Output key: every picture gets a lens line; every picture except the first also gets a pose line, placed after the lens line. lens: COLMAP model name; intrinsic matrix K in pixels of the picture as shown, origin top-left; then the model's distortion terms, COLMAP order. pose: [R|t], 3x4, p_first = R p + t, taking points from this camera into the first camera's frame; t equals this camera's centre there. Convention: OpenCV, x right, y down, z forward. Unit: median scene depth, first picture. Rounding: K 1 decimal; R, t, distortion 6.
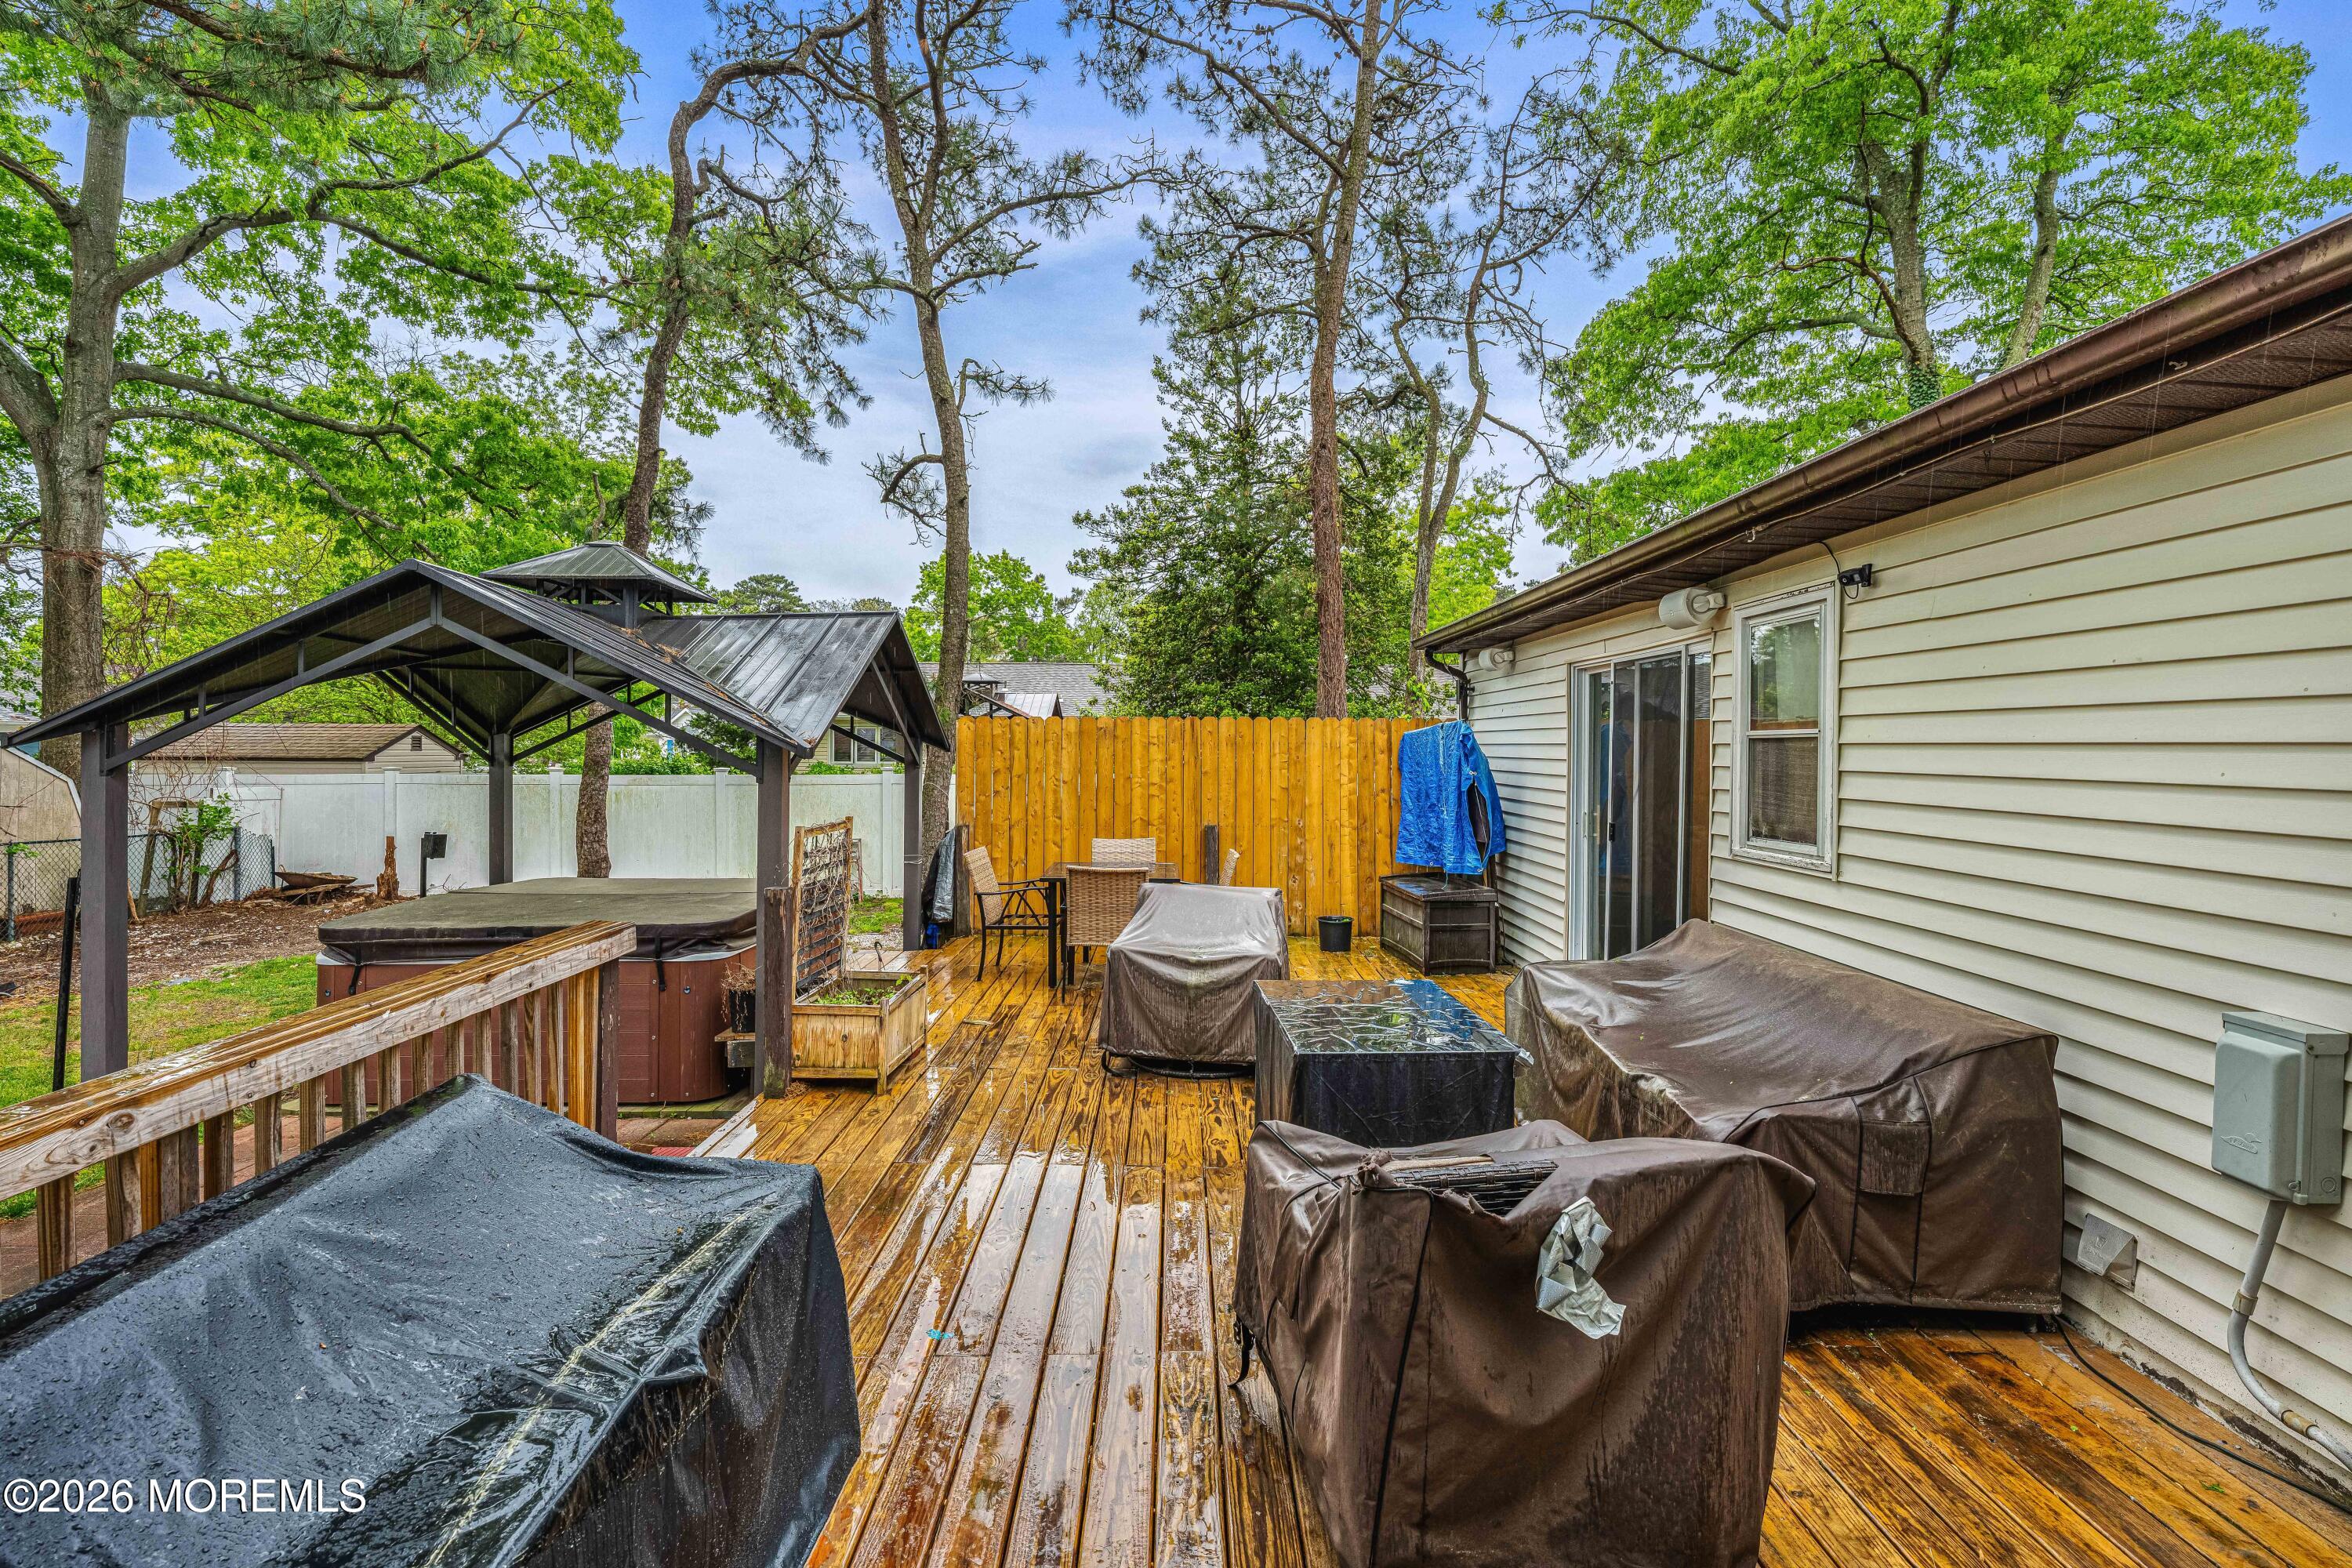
lens RADIAL K [[1073.9, 0, 1180.8], [0, 1073.9, 776.8], [0, 0, 1]] dist [0.000577, 0.000100]
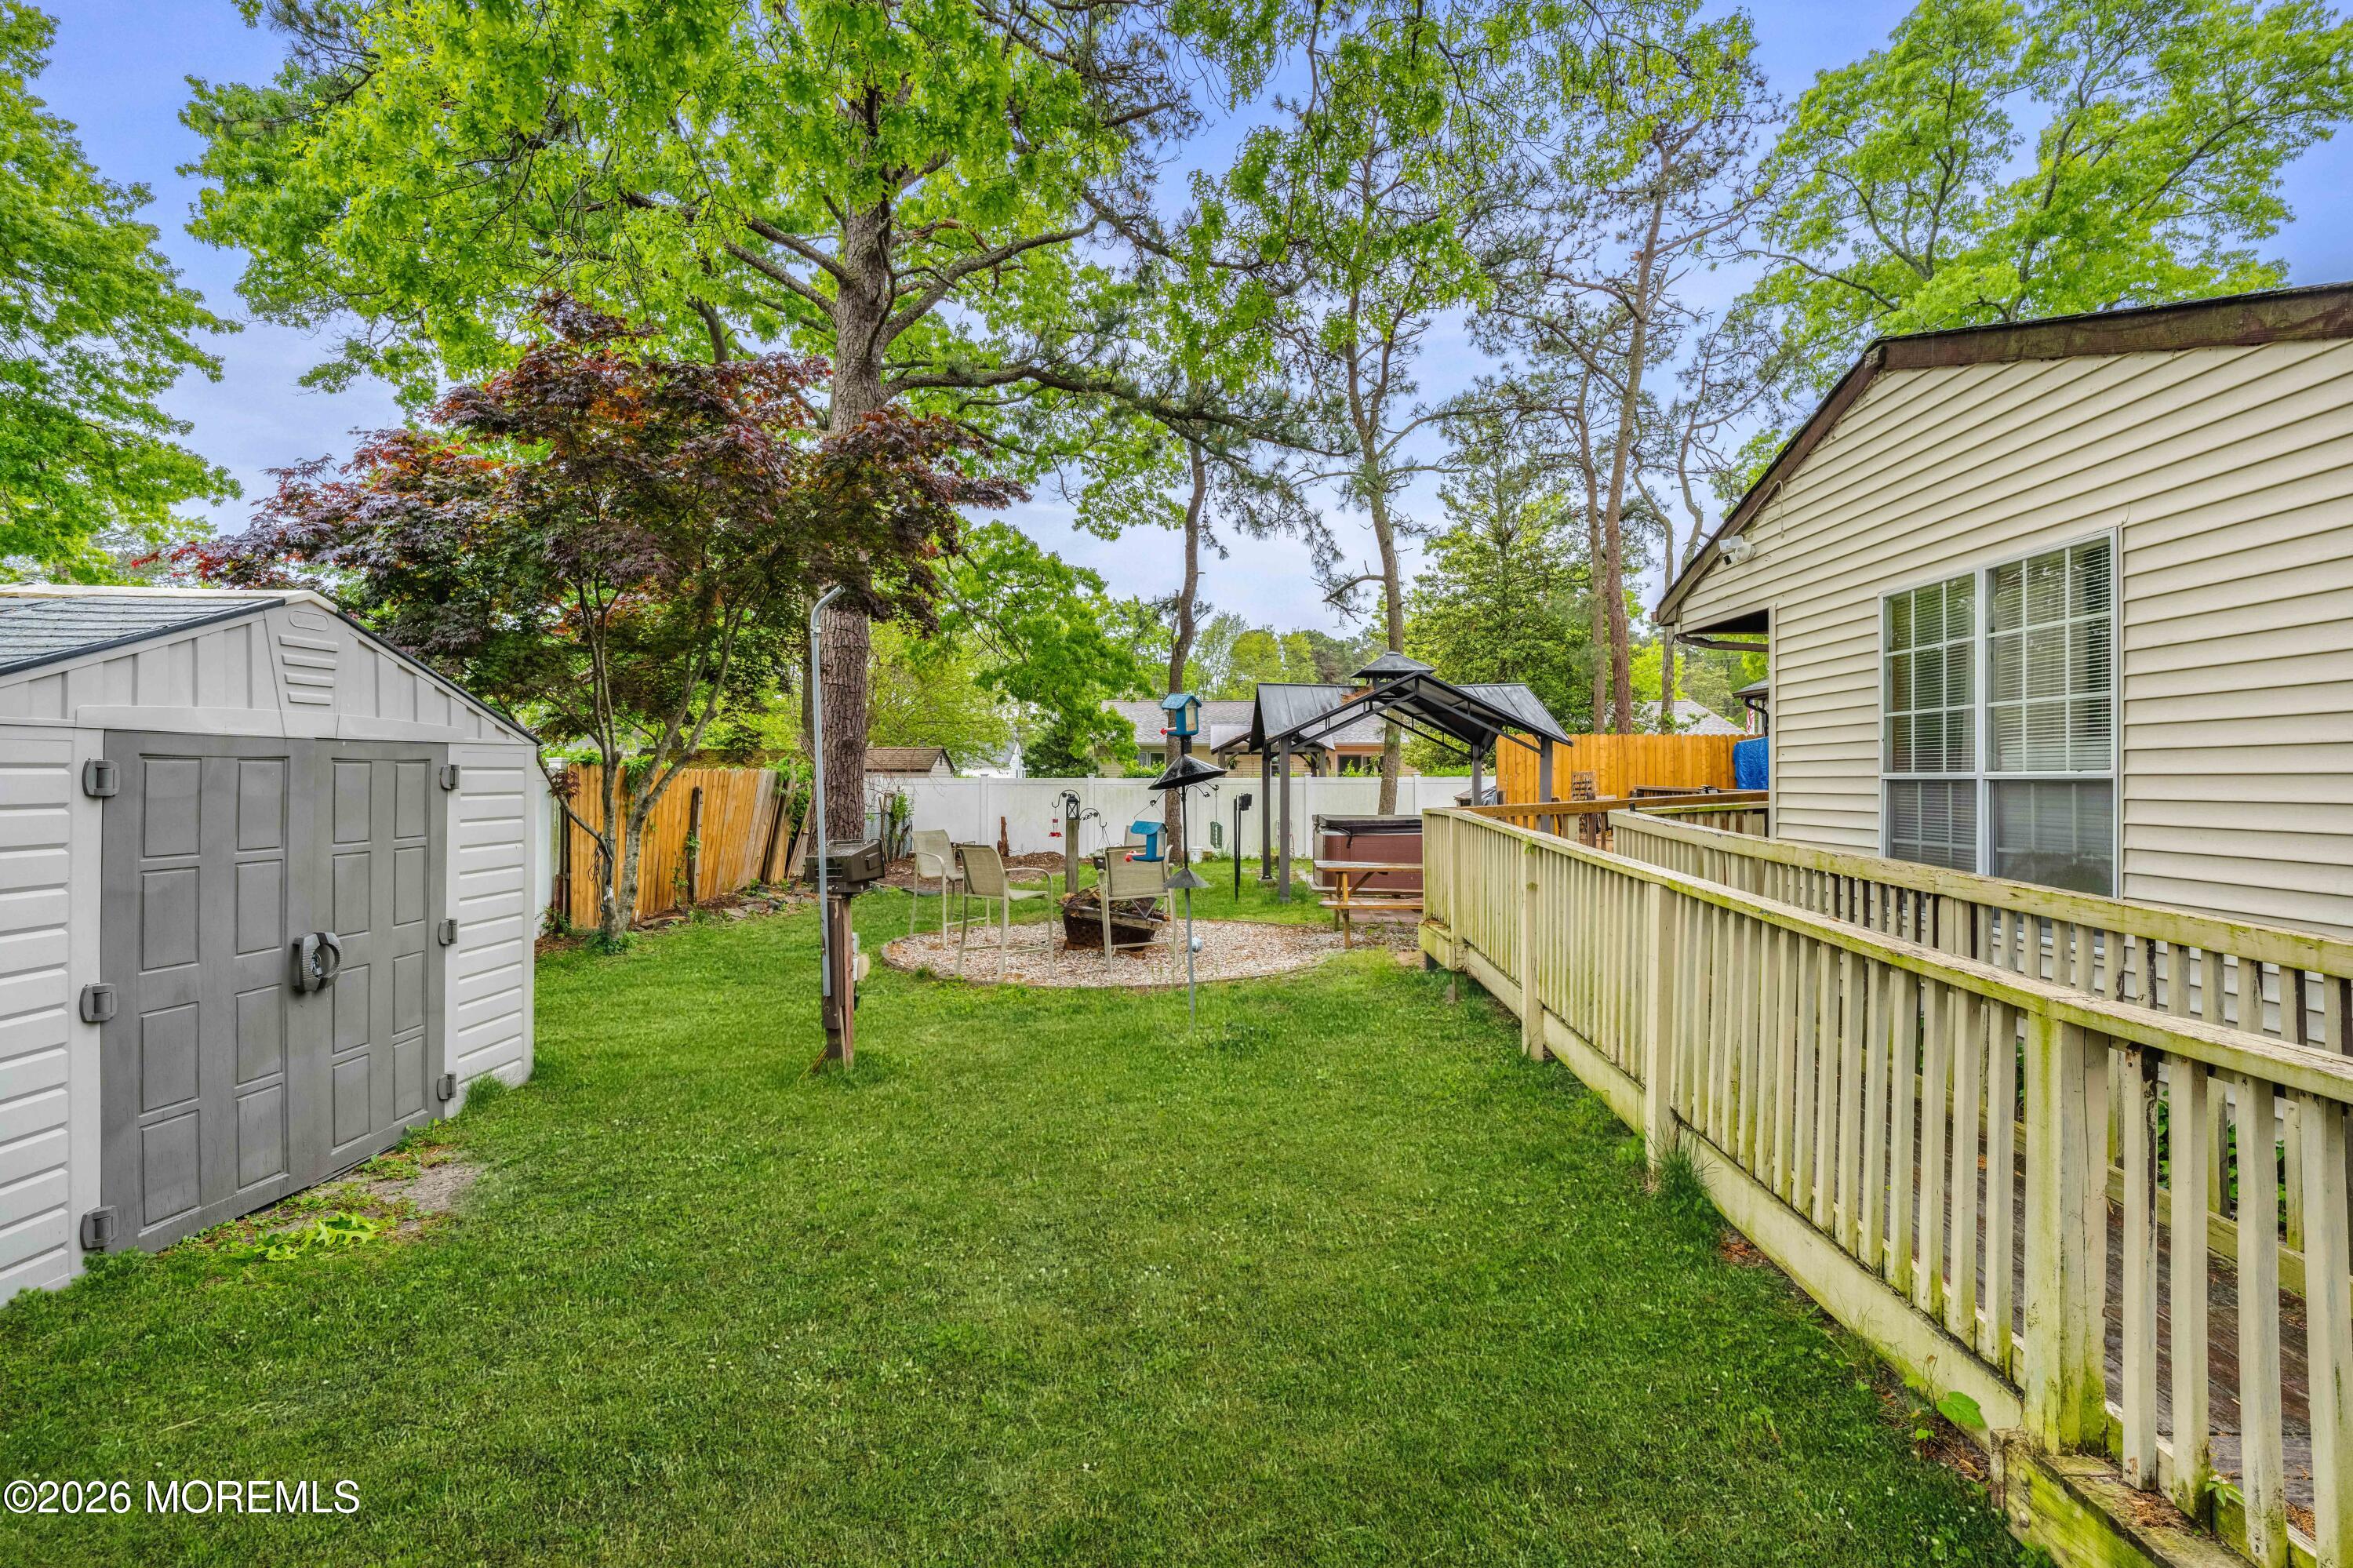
lens RADIAL K [[1074.4, 0, 1172.7], [0, 1074.4, 790.3], [0, 0, 1]] dist [0.000577, 0.000100]
pose [[0.999139, -0.000752, -0.041483, -0.355014], [0.000173, 0.999903, -0.013958, 0.032236], [0.041489, 0.013939, 0.999042, -0.462870]]
